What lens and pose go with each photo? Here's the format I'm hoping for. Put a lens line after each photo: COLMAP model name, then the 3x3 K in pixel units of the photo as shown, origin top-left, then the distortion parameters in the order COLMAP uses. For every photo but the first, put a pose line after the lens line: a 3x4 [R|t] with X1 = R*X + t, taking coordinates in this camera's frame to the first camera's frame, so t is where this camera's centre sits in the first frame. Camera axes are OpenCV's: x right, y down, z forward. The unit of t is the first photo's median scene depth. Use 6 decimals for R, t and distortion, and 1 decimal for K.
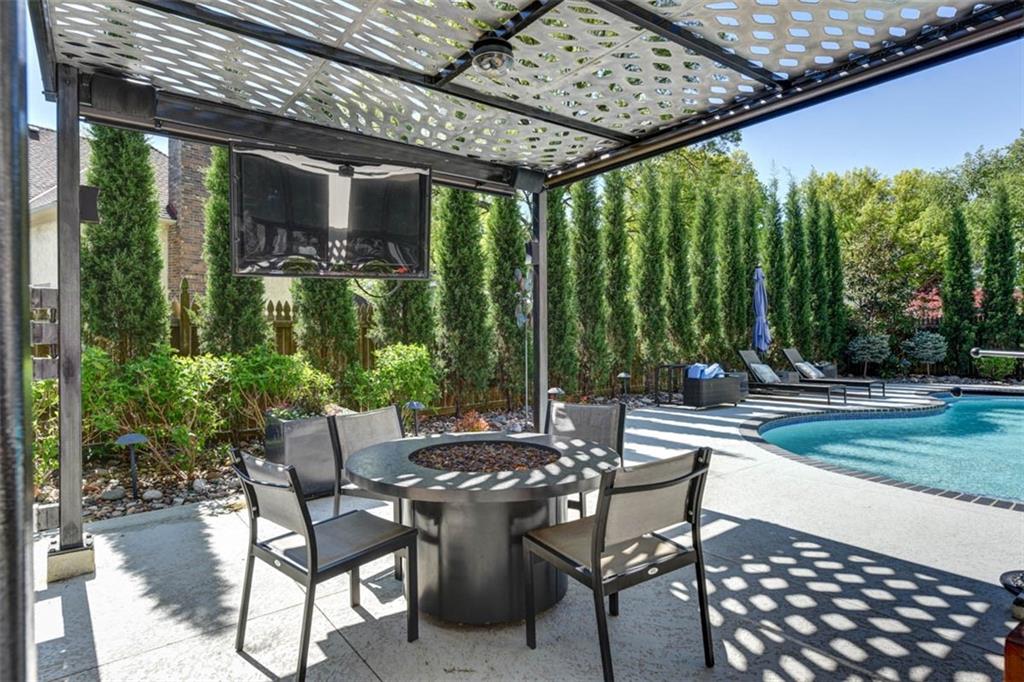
lens RADIAL K [[572.8, 0, 512.8], [0, 572.8, 335.8], [0, 0, 1]] dist [0.000871, -0.000069]
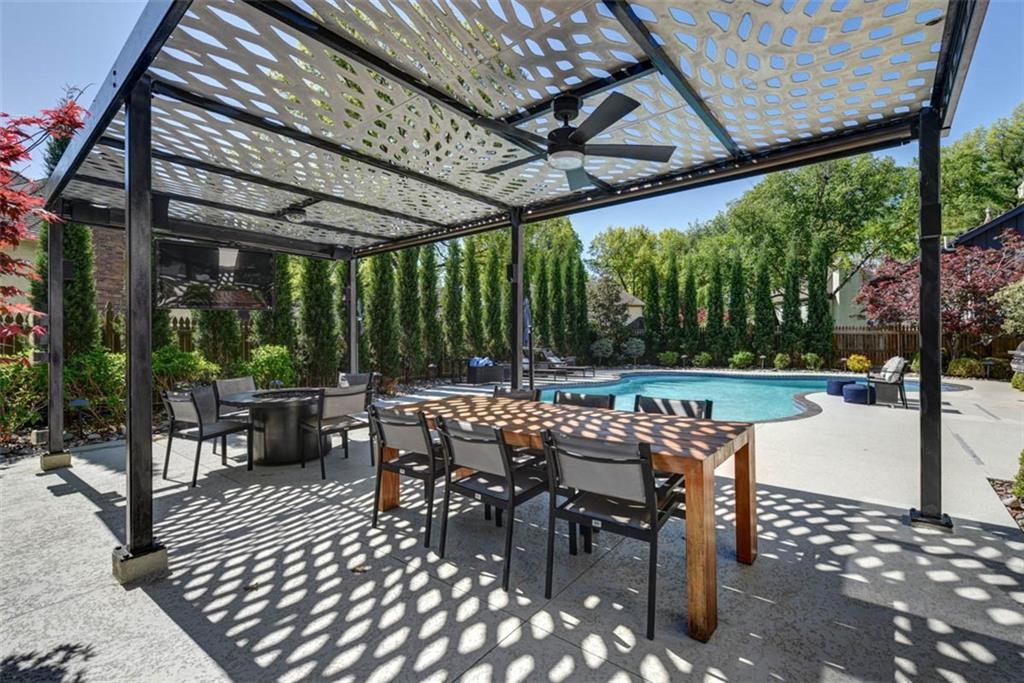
lens RADIAL K [[455.2, 0, 513.9], [0, 455.2, 340.6], [0, 0, 1]] dist [0.001090, -0.000868]
pose [[0.969335, 0.001301, 0.245741, 0.086948], [-0.001496, 0.999999, 0.000608, -0.000412], [-0.245740, -0.000957, 0.969335, -0.224615]]
